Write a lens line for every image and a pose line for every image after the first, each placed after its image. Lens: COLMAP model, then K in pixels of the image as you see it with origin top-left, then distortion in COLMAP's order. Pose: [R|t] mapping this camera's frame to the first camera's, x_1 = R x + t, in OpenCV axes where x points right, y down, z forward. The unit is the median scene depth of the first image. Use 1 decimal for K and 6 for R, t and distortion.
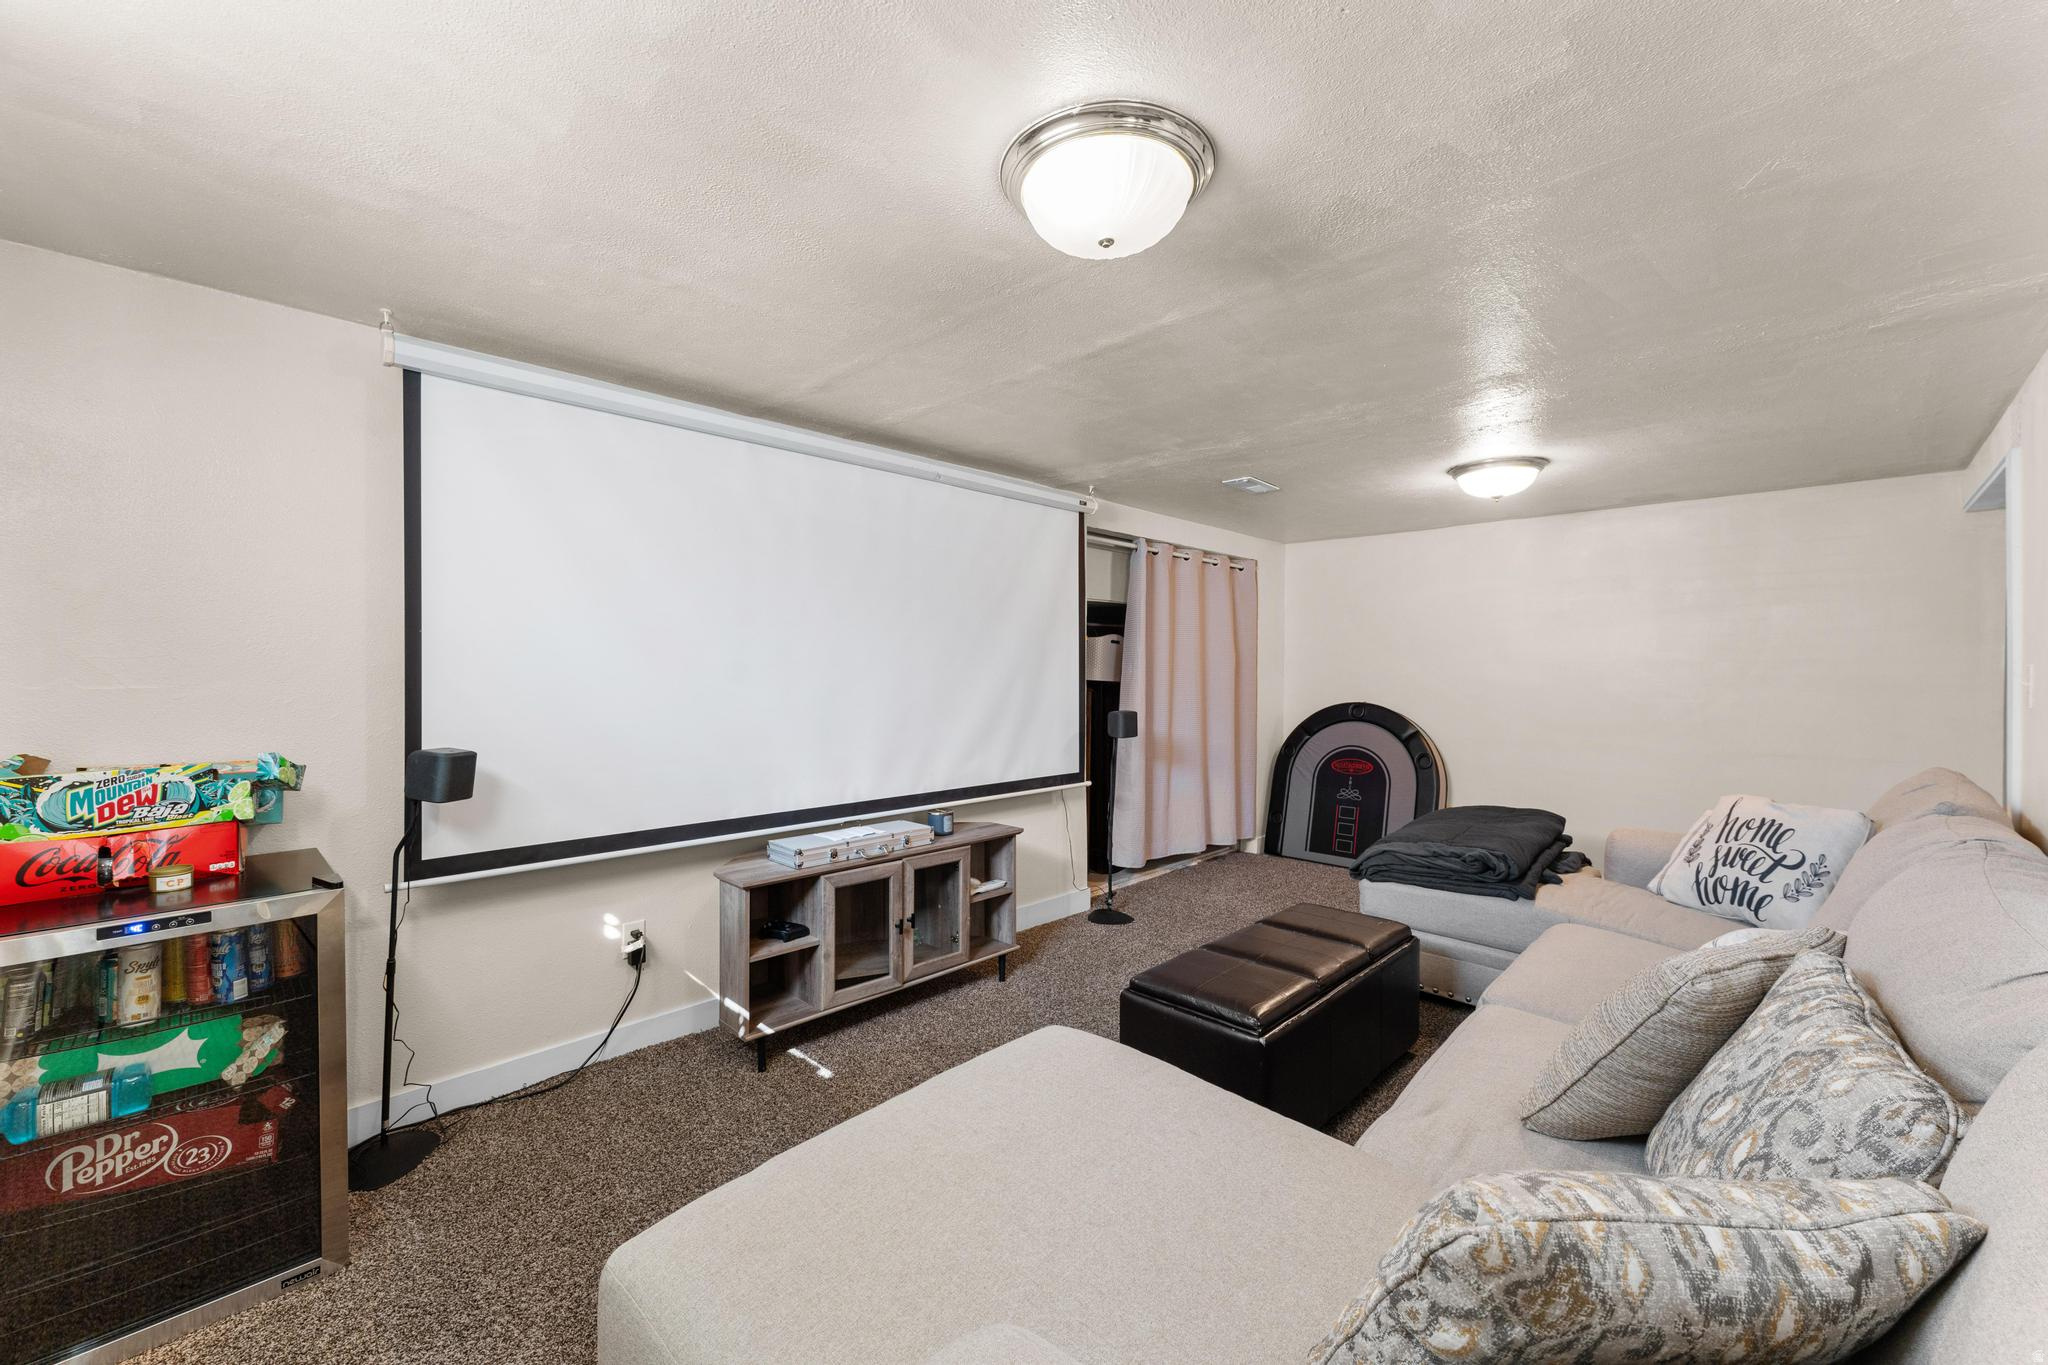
lens RADIAL K [[803.4, 0, 1008.1], [0, 803.4, 676.4], [0, 0, 1]] dist [0.000286, 0.000024]
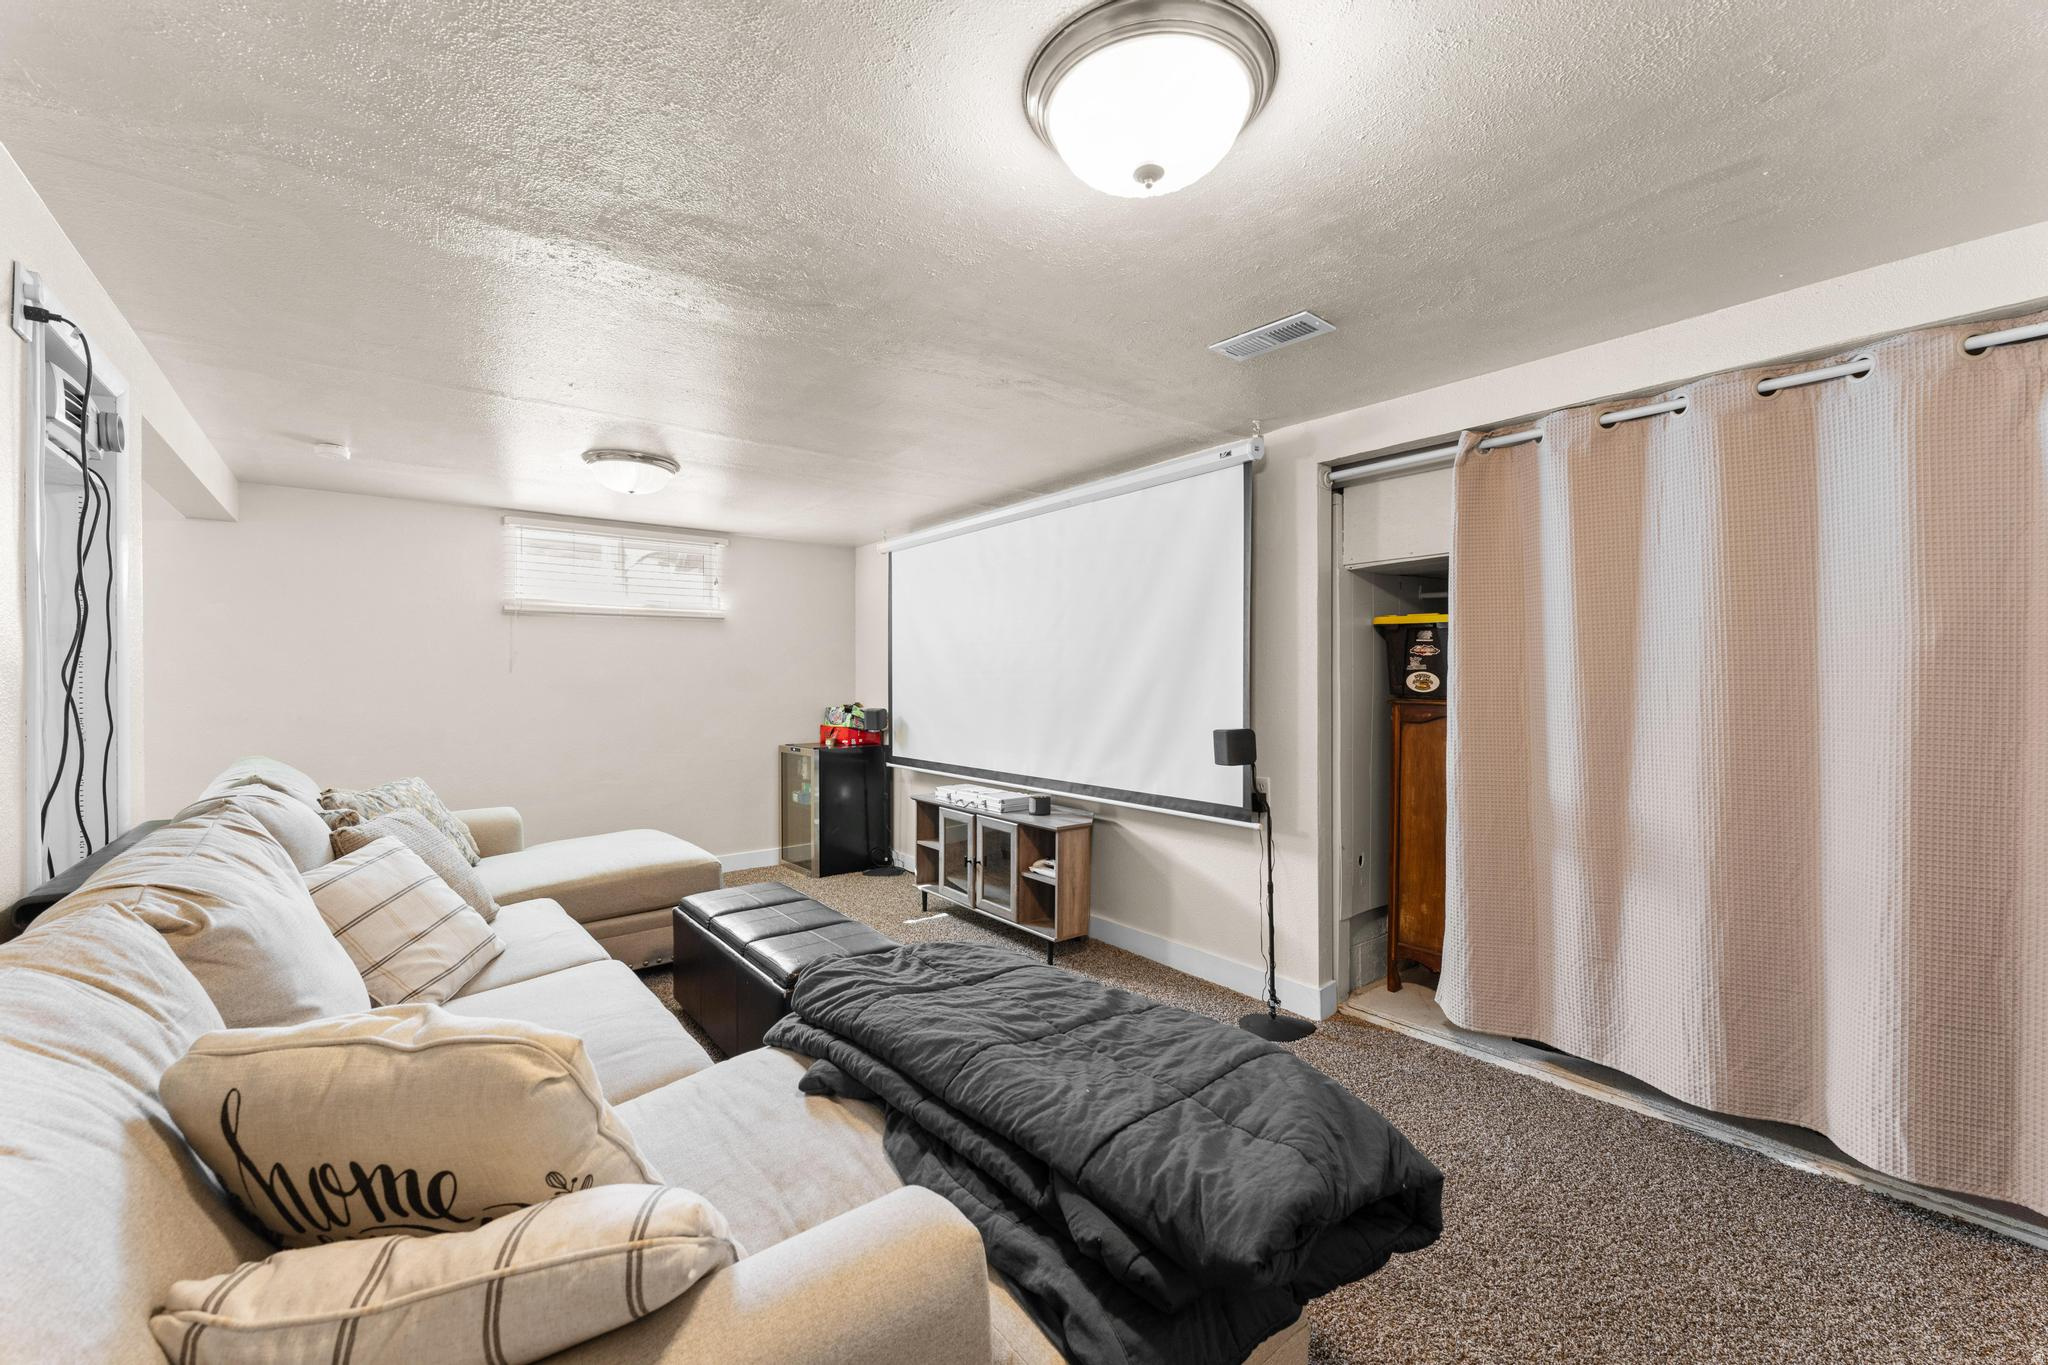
lens RADIAL K [[803.4, 0, 1008.1], [0, 803.4, 676.4], [0, 0, 1]] dist [0.000286, 0.000024]
pose [[-0.106024, 0.002822, -0.994360, 1.193262], [-0.000355, 0.999996, 0.002875, -0.009065], [0.994364, 0.000657, -0.106022, 1.188148]]
